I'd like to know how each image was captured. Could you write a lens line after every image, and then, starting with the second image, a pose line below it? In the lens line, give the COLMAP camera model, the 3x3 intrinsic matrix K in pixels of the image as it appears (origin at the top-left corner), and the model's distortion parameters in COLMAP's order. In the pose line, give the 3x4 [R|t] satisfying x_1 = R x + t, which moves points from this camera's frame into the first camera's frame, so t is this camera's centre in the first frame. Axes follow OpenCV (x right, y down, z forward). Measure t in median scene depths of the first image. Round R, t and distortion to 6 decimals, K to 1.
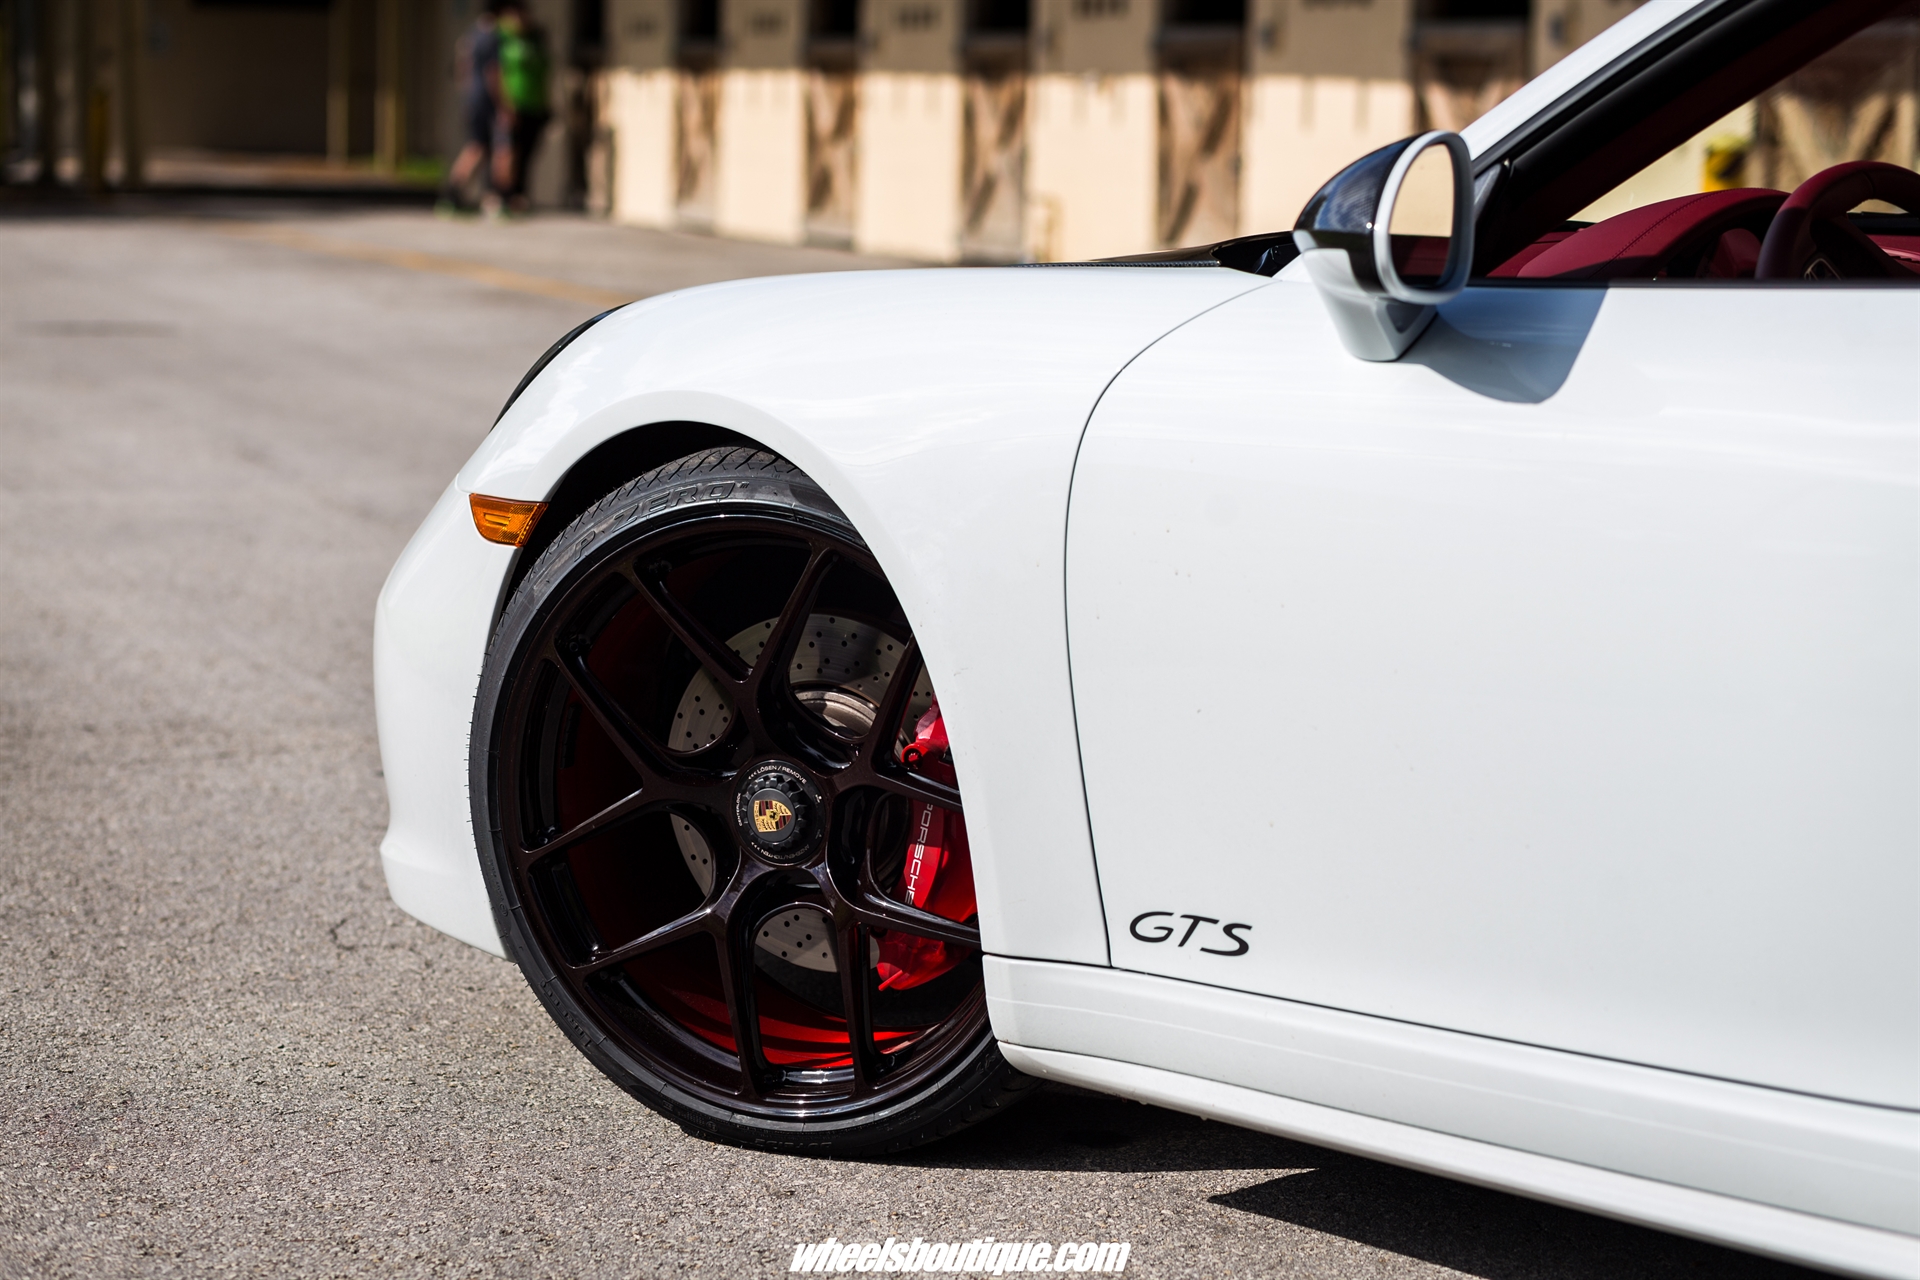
lens RADIAL K [[4981.2, 0, 958.9], [0, 4981.2, 640.1], [0, 0, 1]] dist [0.438294, 0.000000]
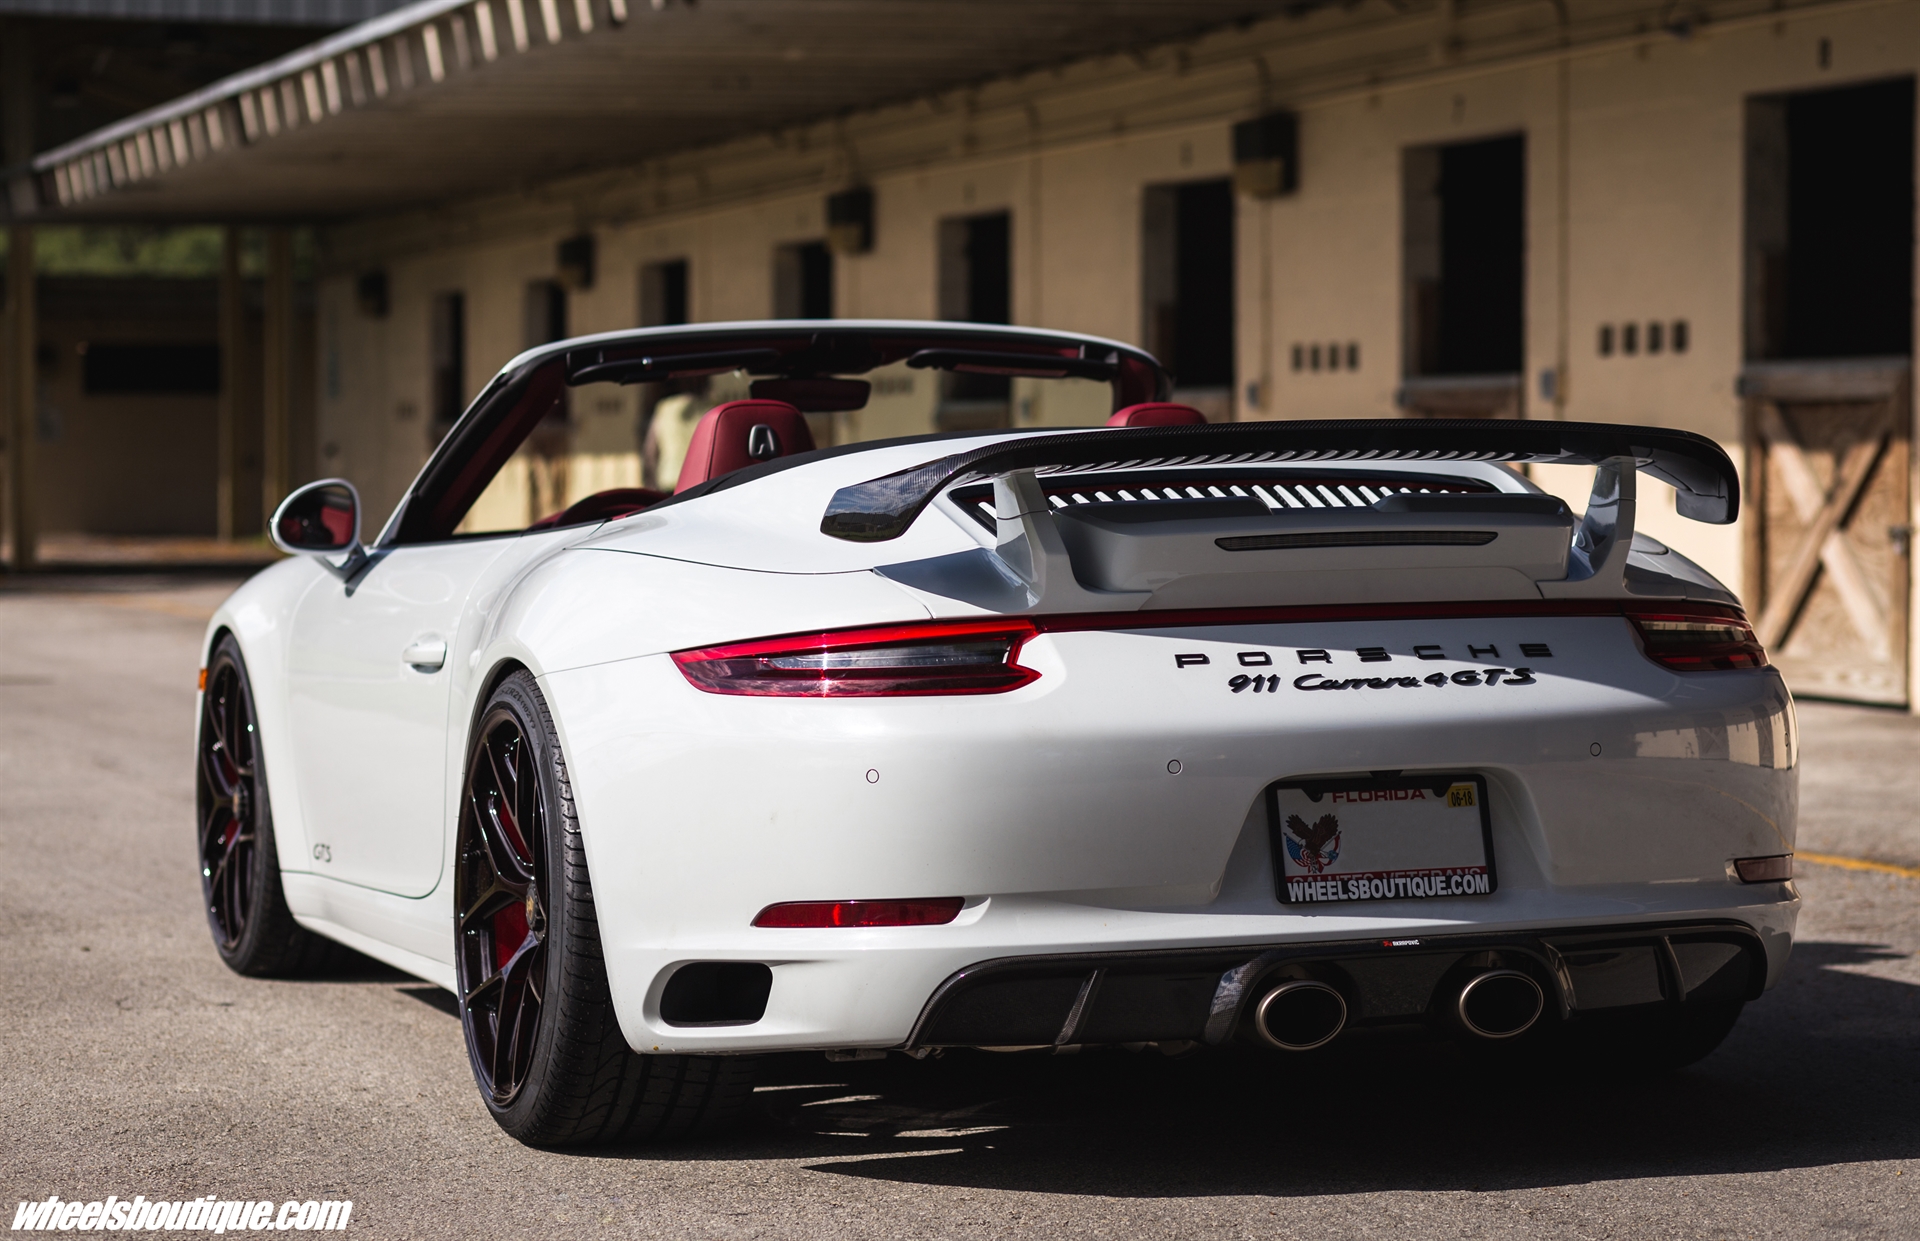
lens RADIAL K [[4852.3, 0, 960.5], [0, 4852.3, 619.9], [0, 0, 1]] dist [0.588953, 0.000000]
pose [[0.999515, -0.019658, 0.024140, 0.076102], [0.021456, 0.996830, -0.076616, 0.045790], [-0.022557, 0.077097, 0.996768, -0.411719]]
